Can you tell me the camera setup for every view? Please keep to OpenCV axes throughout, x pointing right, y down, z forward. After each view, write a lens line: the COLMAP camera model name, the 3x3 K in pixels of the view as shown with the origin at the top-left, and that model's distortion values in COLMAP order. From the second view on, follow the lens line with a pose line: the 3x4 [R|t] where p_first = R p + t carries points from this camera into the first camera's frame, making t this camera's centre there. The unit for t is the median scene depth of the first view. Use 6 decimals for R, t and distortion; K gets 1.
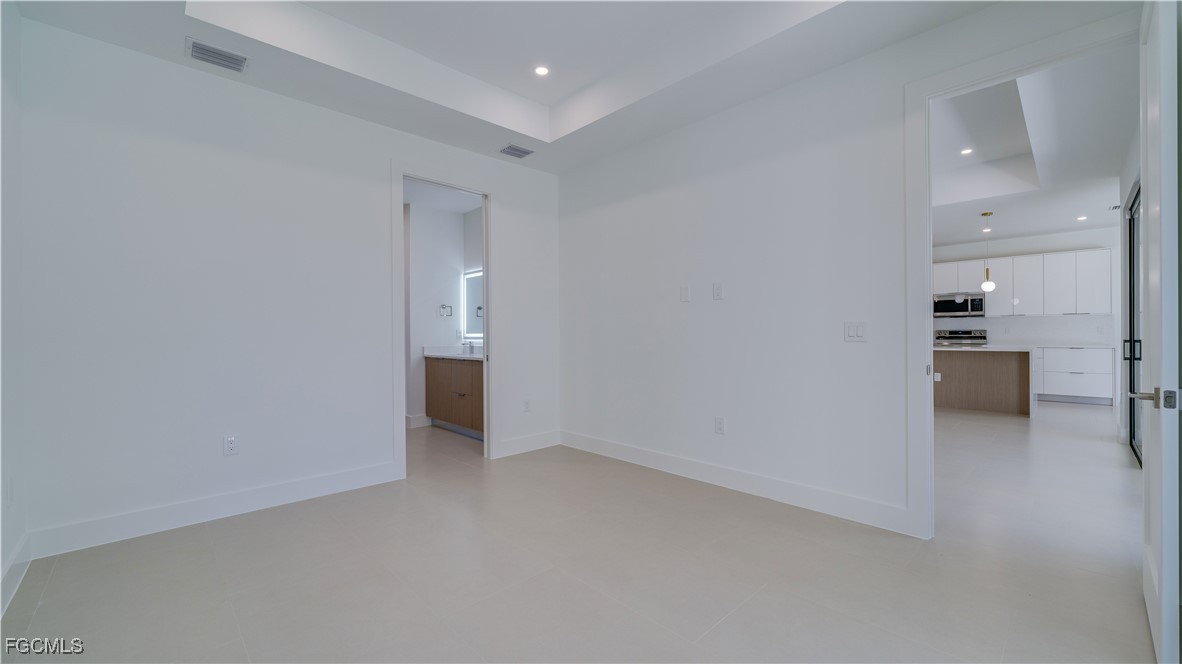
lens RADIAL K [[468.9, 0, 586.1], [0, 468.9, 333.8], [0, 0, 1]] dist [-0.000643, -0.000215]
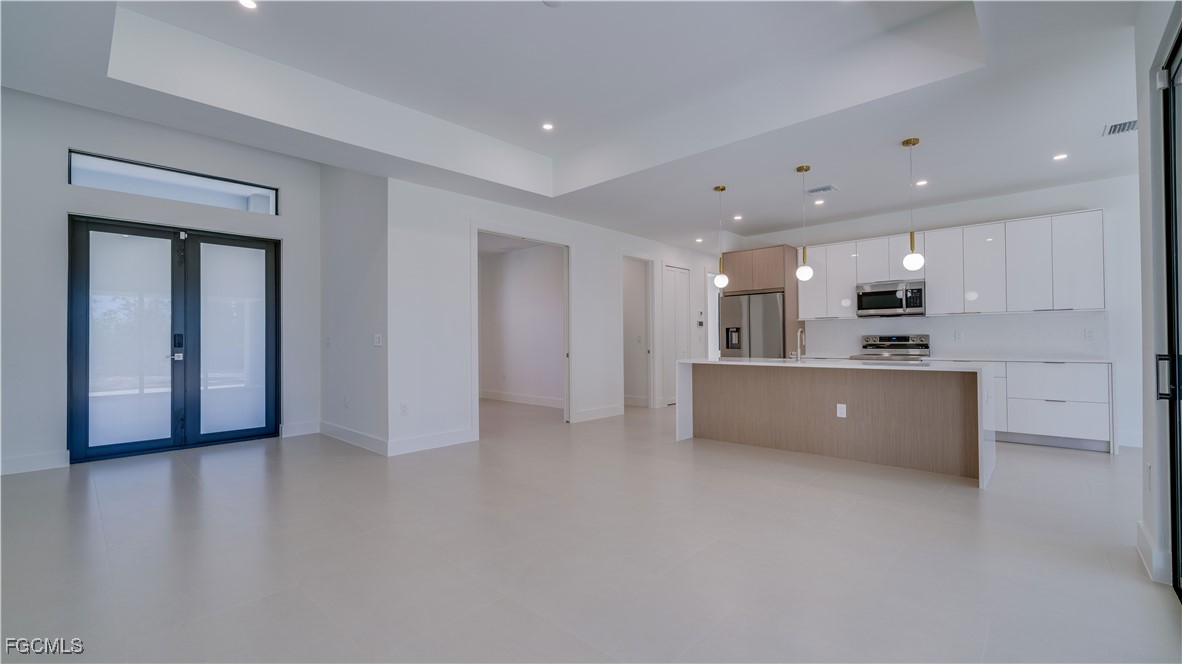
lens RADIAL K [[495.1, 0, 589.7], [0, 495.1, 336.5], [0, 0, 1]] dist [0.002172, 0.000447]
pose [[0.998309, -0.002717, 0.058064, 0.322161], [0.003251, 0.999953, -0.009108, -0.000937], [-0.058036, 0.009281, 0.998271, 0.309881]]
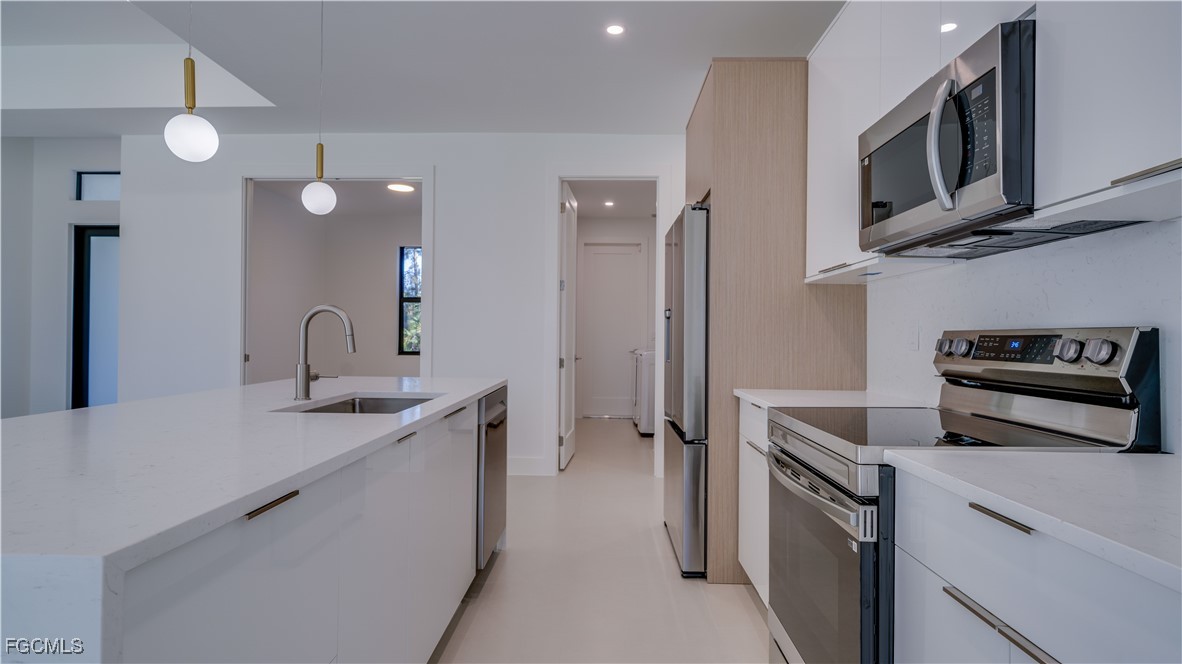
lens RADIAL K [[623.3, 0, 582.3], [0, 623.3, 332.5], [0, 0, 1]] dist [0.016815, -0.000166]
pose [[0.693438, 0.008022, -0.720472, 0.889015], [-0.016224, 0.999858, -0.004482, -0.004369], [0.720334, 0.014797, 0.693470, 0.809661]]
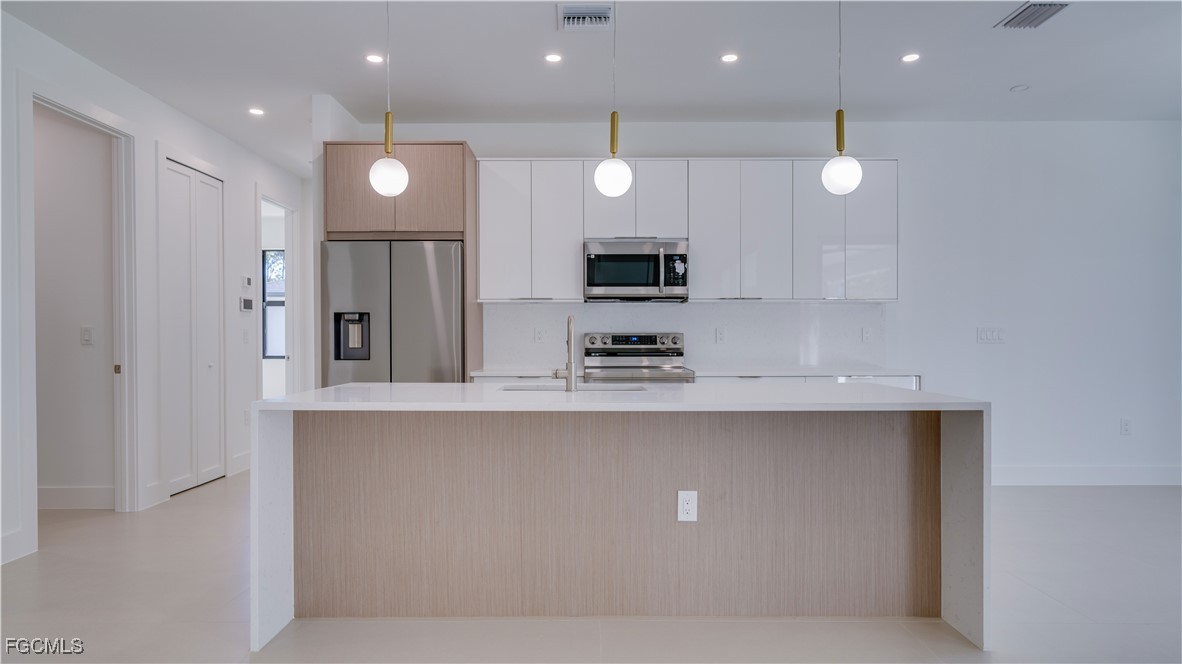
lens RADIAL K [[692.3, 0, 587.0], [0, 692.3, 344.8], [0, 0, 1]] dist [0.000559, -0.001233]
pose [[0.691622, -0.003290, 0.722252, 0.360379], [-0.001625, 0.999980, 0.006112, -0.001963], [-0.722258, -0.005401, 0.691603, 0.651979]]
